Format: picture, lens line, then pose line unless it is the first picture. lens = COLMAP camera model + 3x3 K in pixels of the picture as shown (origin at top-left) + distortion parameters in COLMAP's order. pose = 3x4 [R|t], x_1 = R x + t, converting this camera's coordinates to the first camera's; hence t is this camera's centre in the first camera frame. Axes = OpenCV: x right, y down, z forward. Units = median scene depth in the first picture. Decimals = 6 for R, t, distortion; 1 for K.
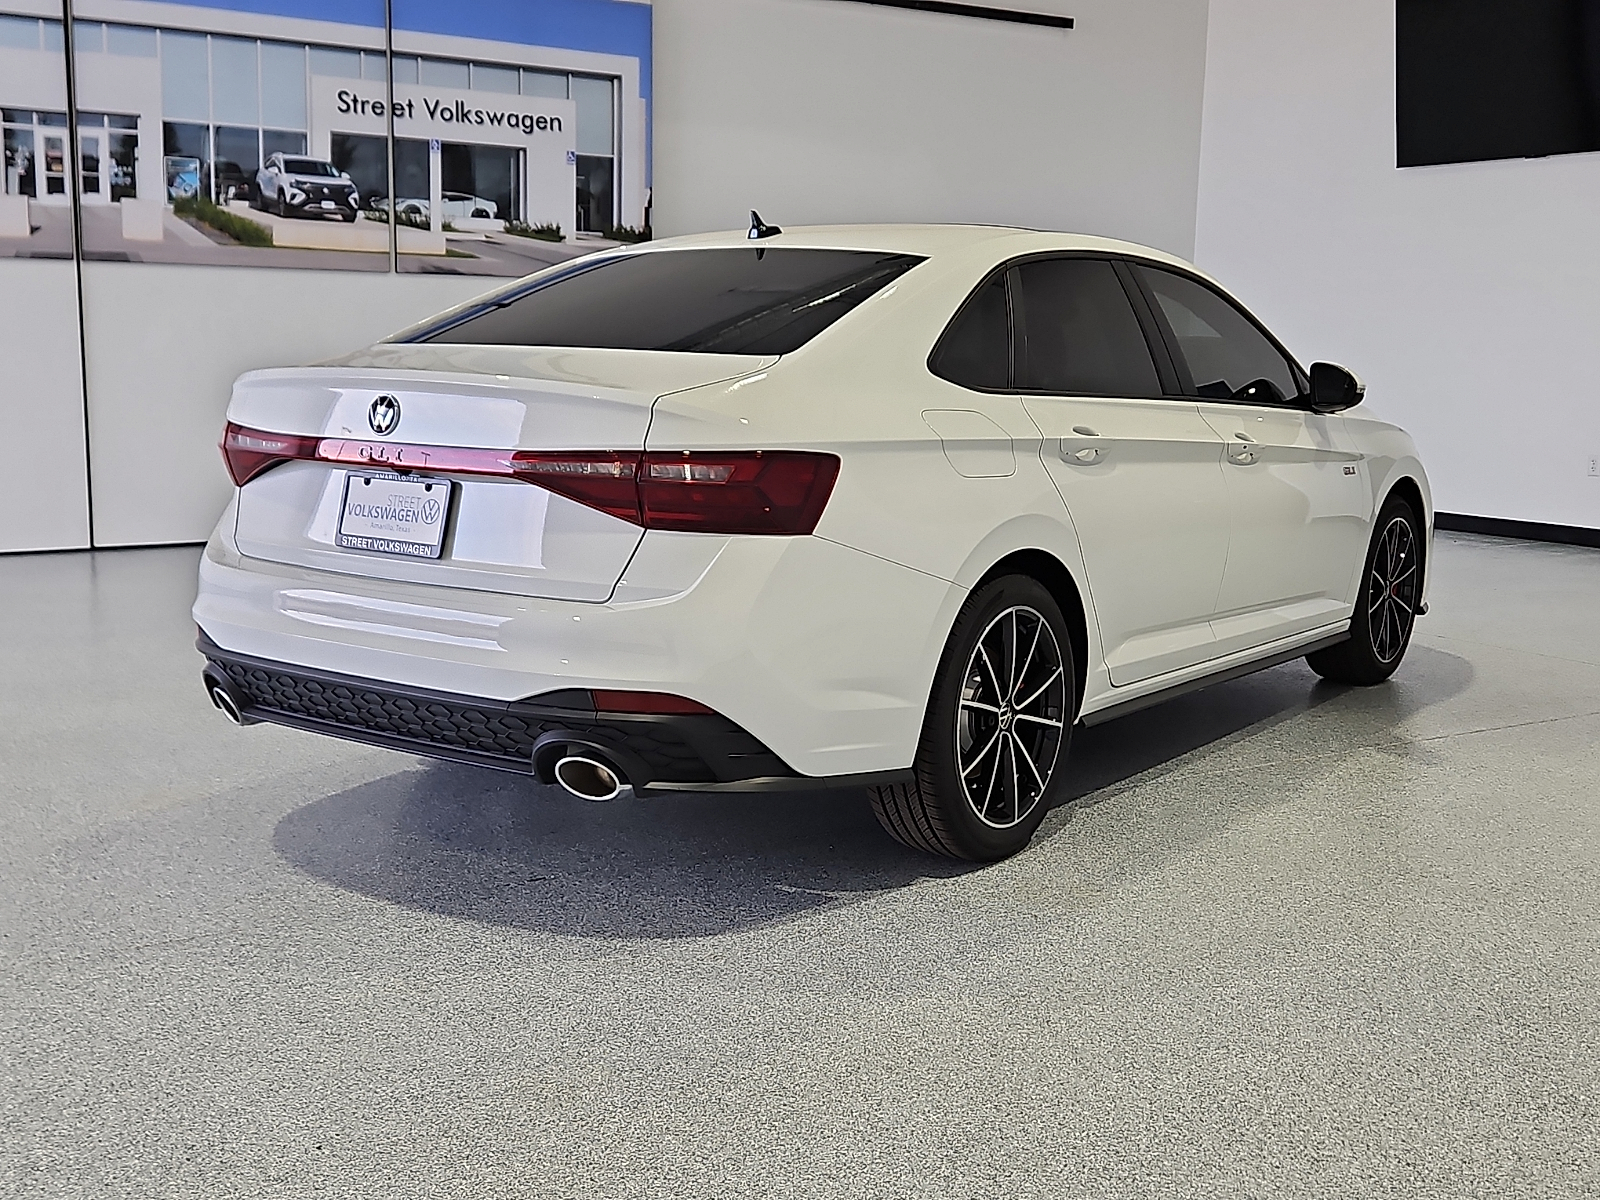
lens RADIAL K [[1470.0, 0, 657.5], [0, 1470.0, 569.9], [0, 0, 1]] dist [0.029420, -0.008574]
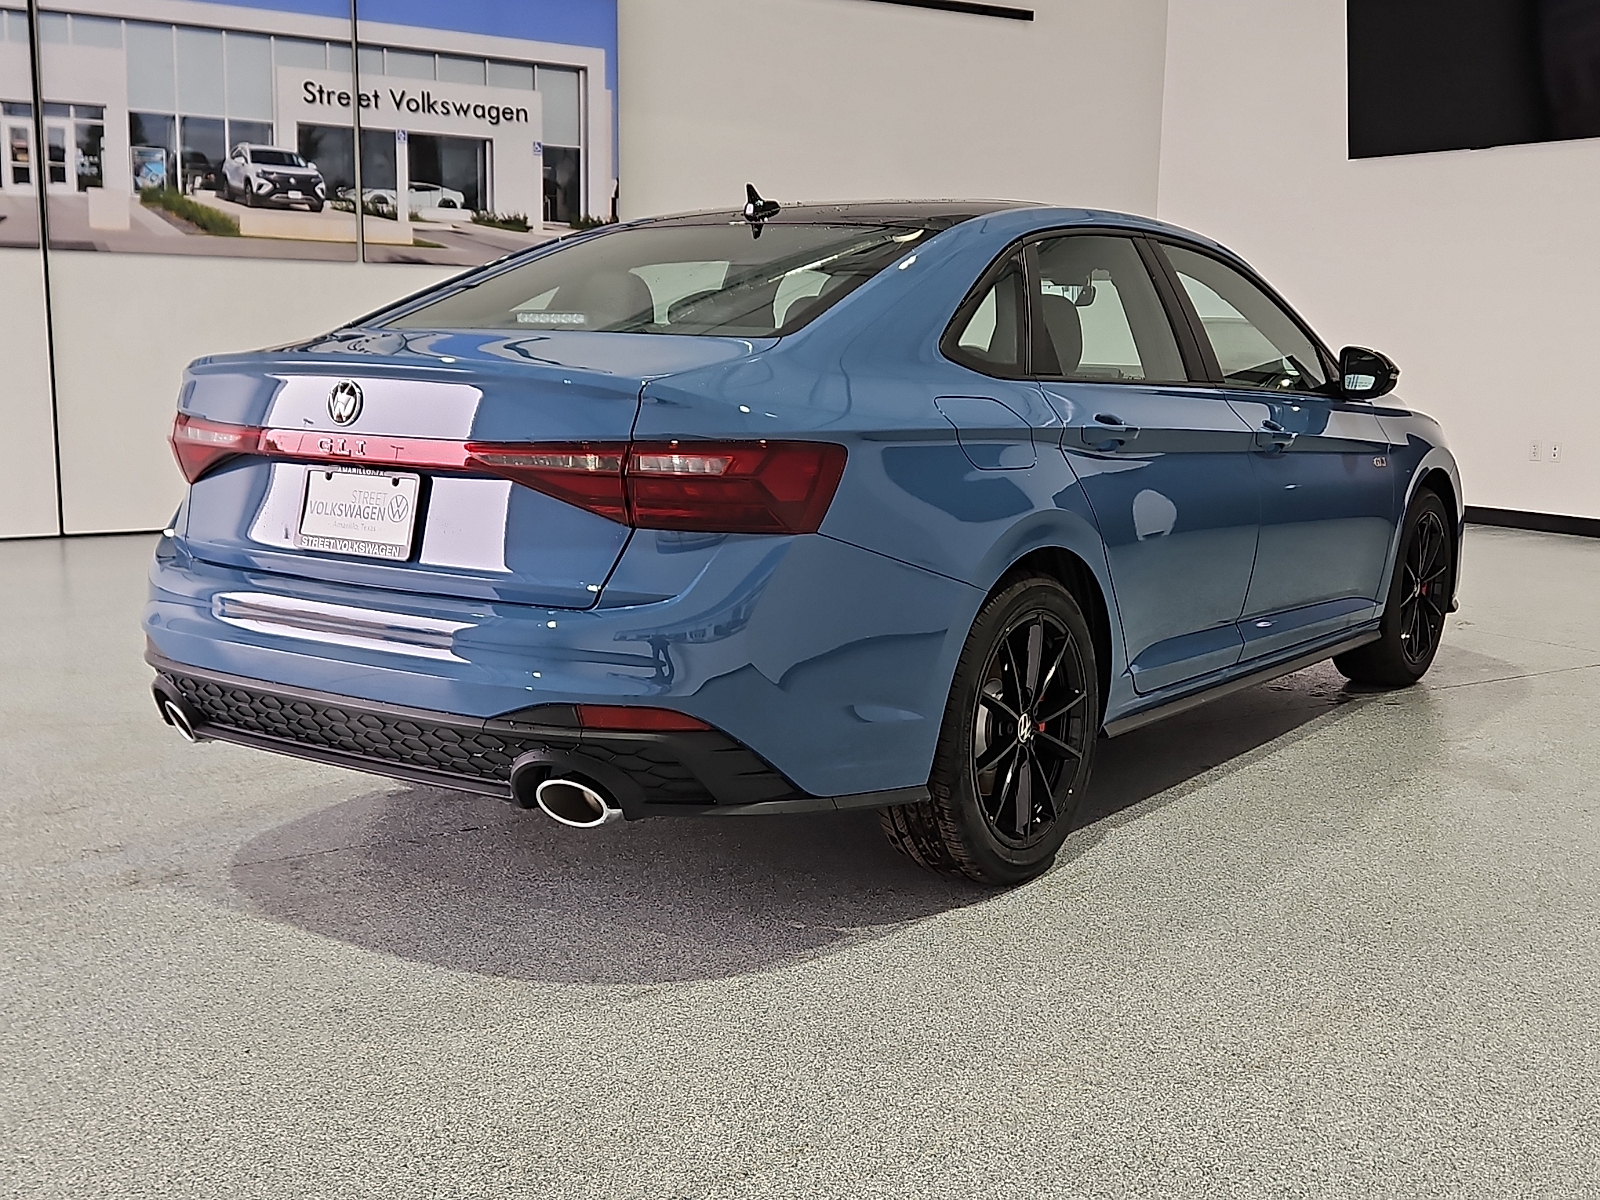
lens RADIAL K [[1611.3, 0, 715.1], [0, 1611.3, 576.8], [0, 0, 1]] dist [0.113375, -0.172387]
pose [[0.999163, -0.005027, 0.040604, 0.017107], [0.004951, 0.999986, 0.001982, 0.012875], [-0.040613, -0.001780, 0.999173, -0.124060]]
